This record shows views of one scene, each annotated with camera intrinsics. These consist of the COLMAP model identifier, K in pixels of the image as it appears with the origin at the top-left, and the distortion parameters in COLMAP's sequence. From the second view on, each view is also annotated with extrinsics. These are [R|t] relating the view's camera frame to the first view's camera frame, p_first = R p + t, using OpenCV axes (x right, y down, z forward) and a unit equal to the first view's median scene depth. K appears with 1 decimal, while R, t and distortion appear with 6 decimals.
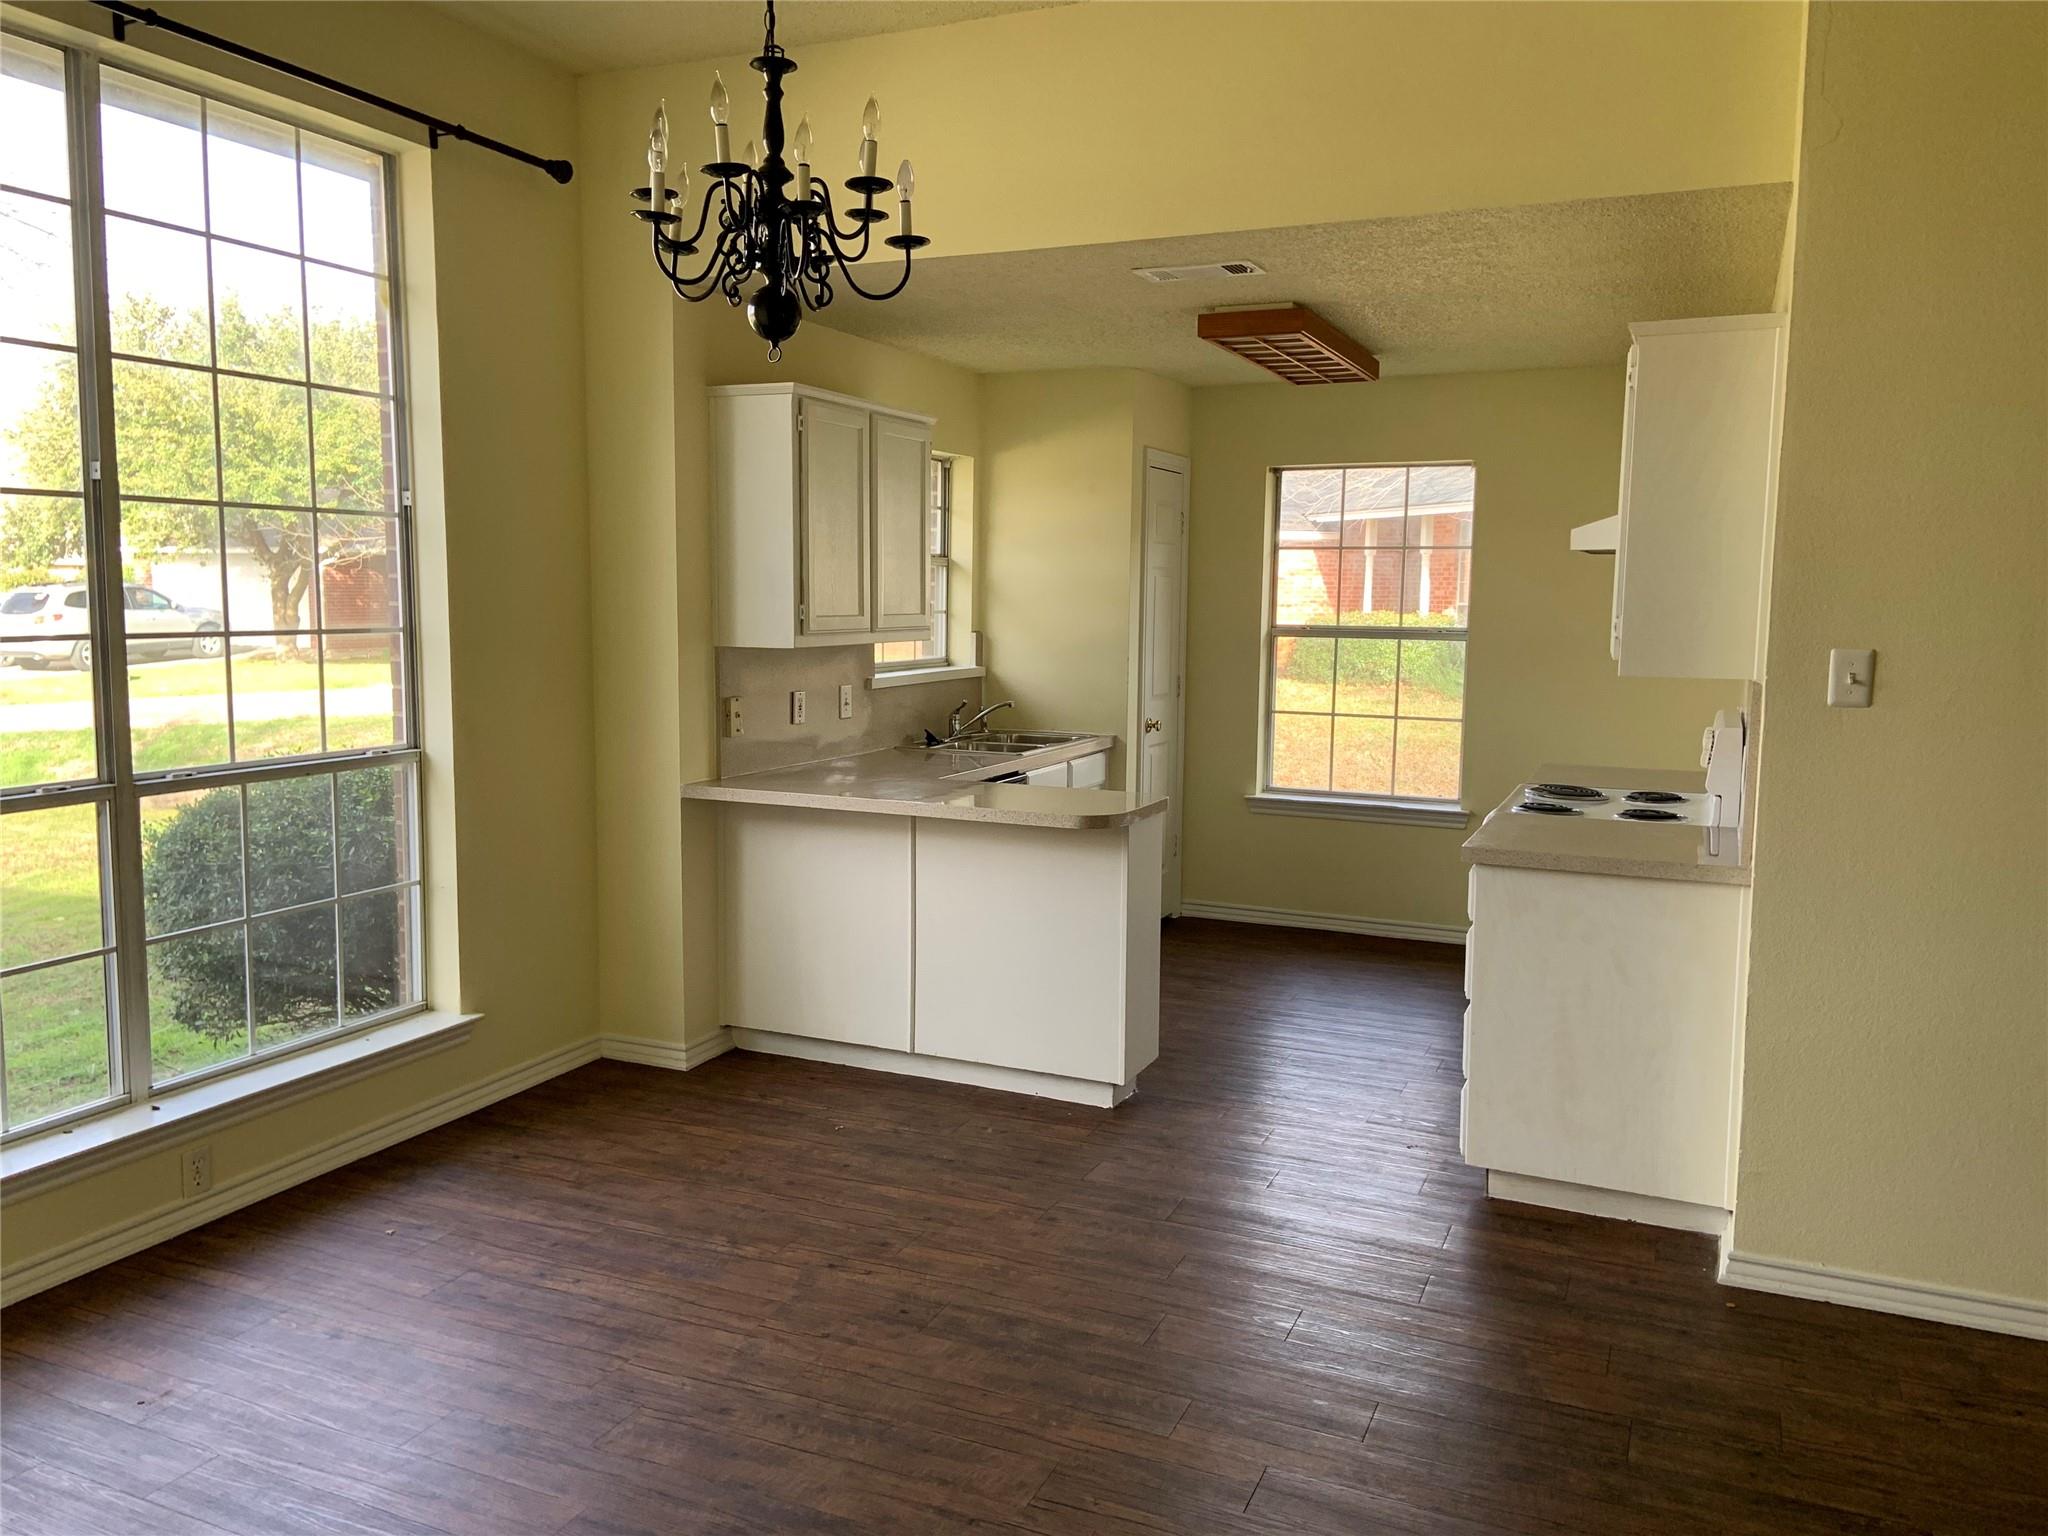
lens RADIAL K [[1536.8, 0, 1011.9], [0, 1536.8, 754.8], [0, 0, 1]] dist [0.101674, -0.131318]
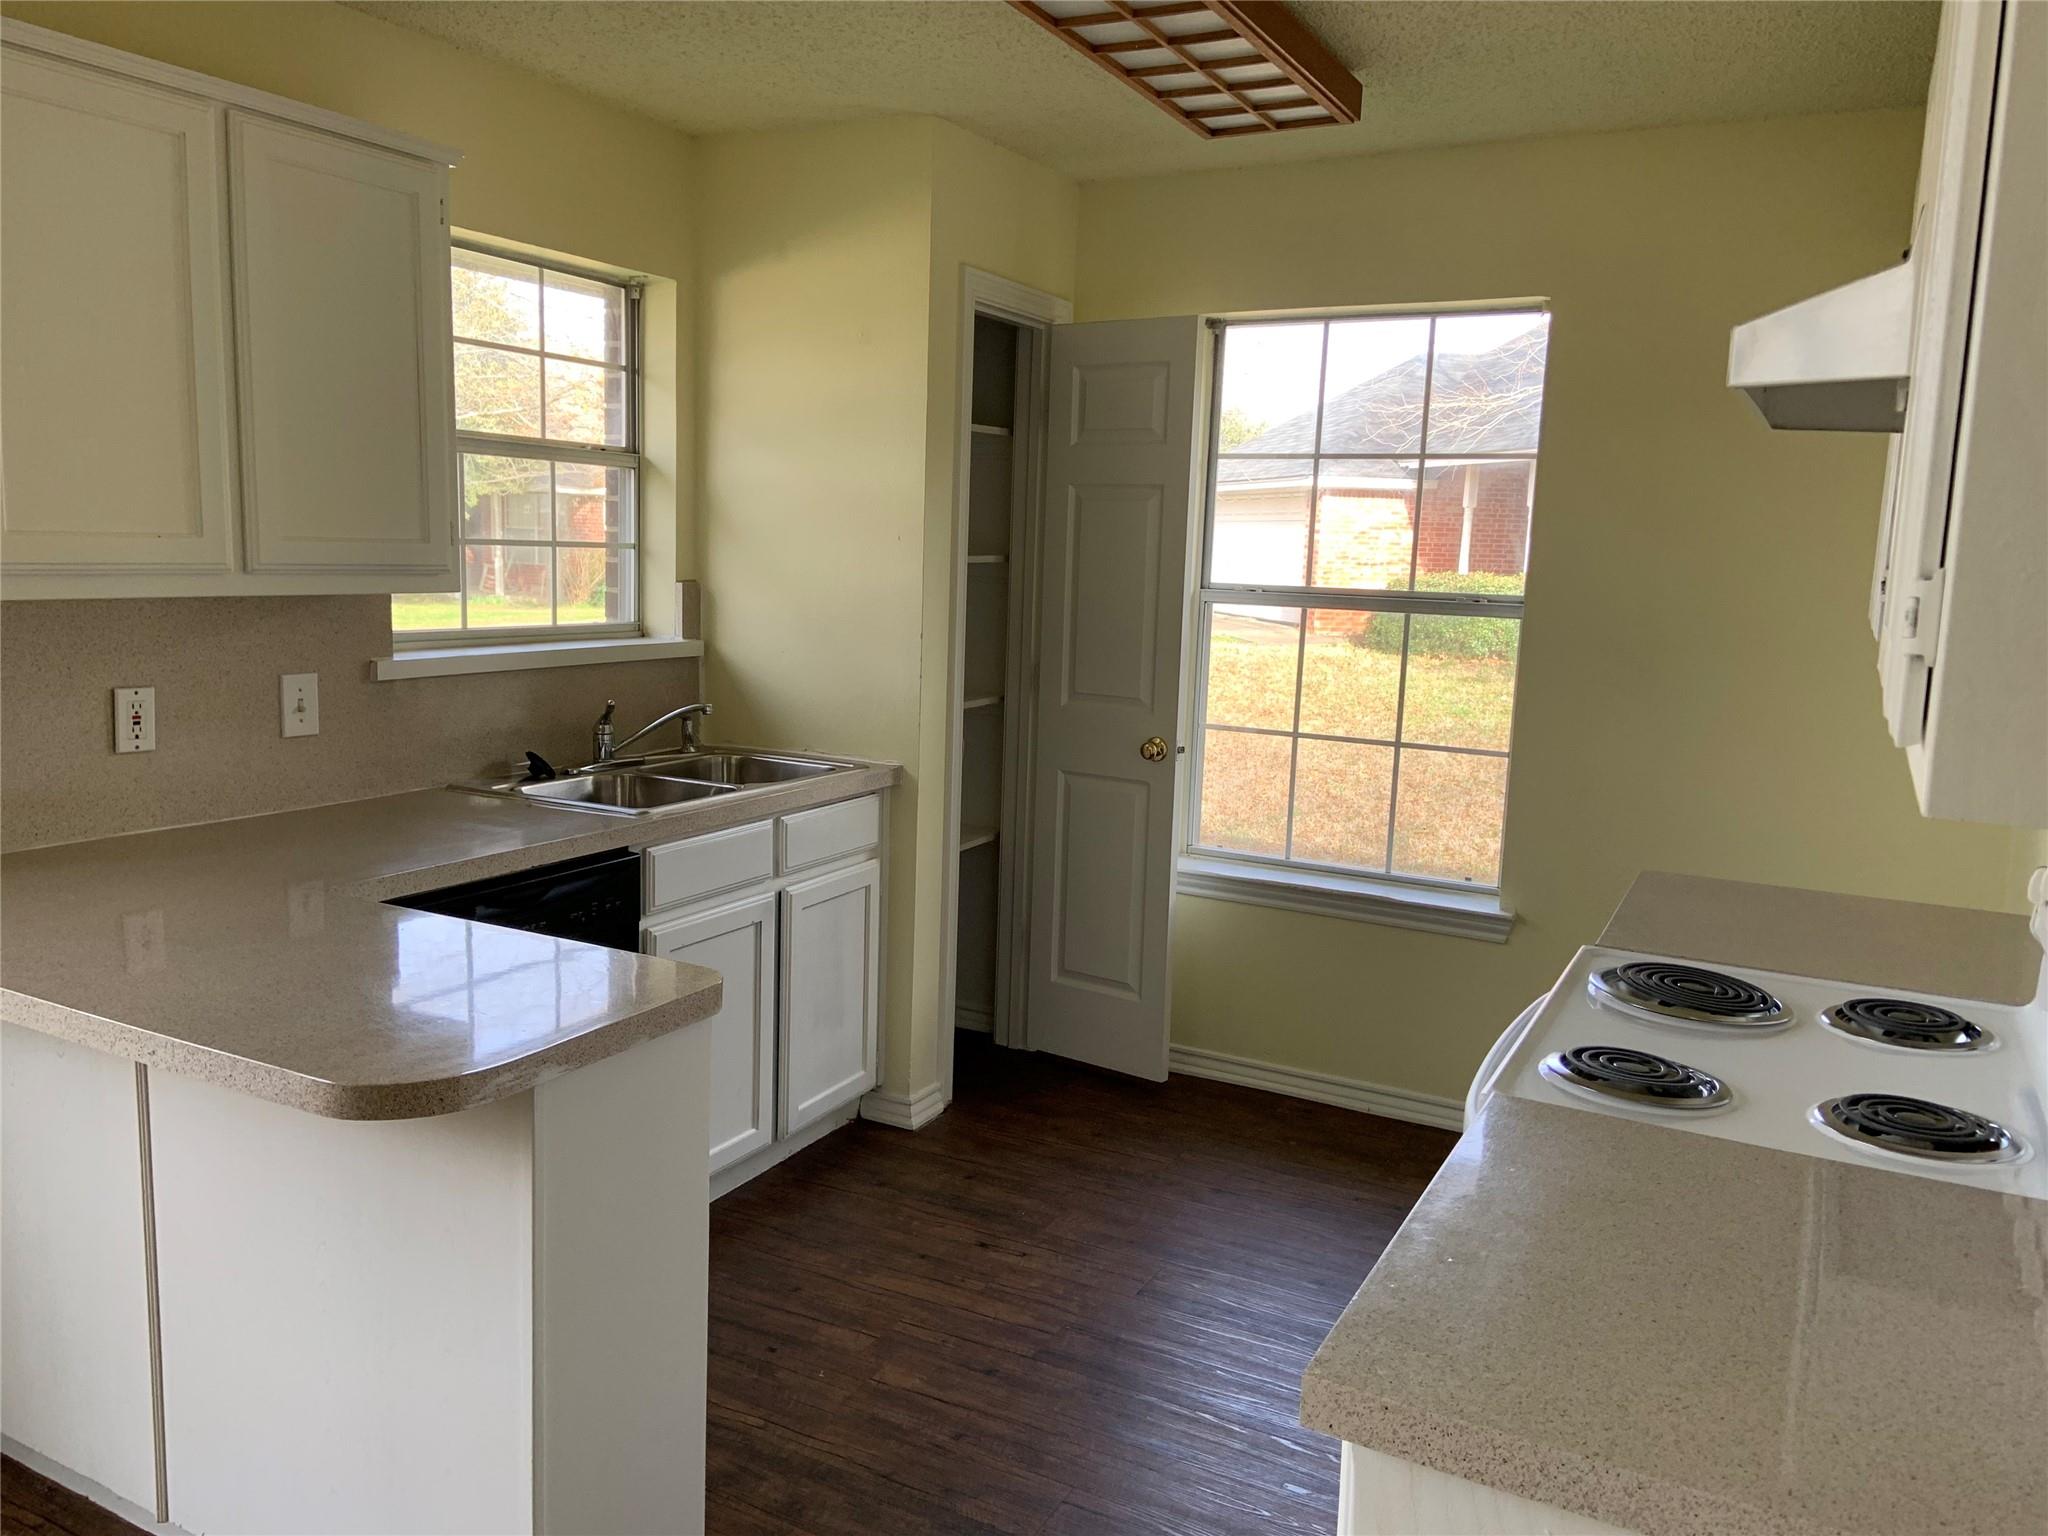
lens RADIAL K [[1536.8, 0, 1012.5], [0, 1536.8, 760.3], [0, 0, 1]] dist [0.101674, -0.131318]
pose [[0.997317, 0.032041, -0.065823, 0.175627], [-0.029834, 0.998968, 0.034235, -0.042465], [0.066852, -0.032179, 0.997244, 0.498502]]
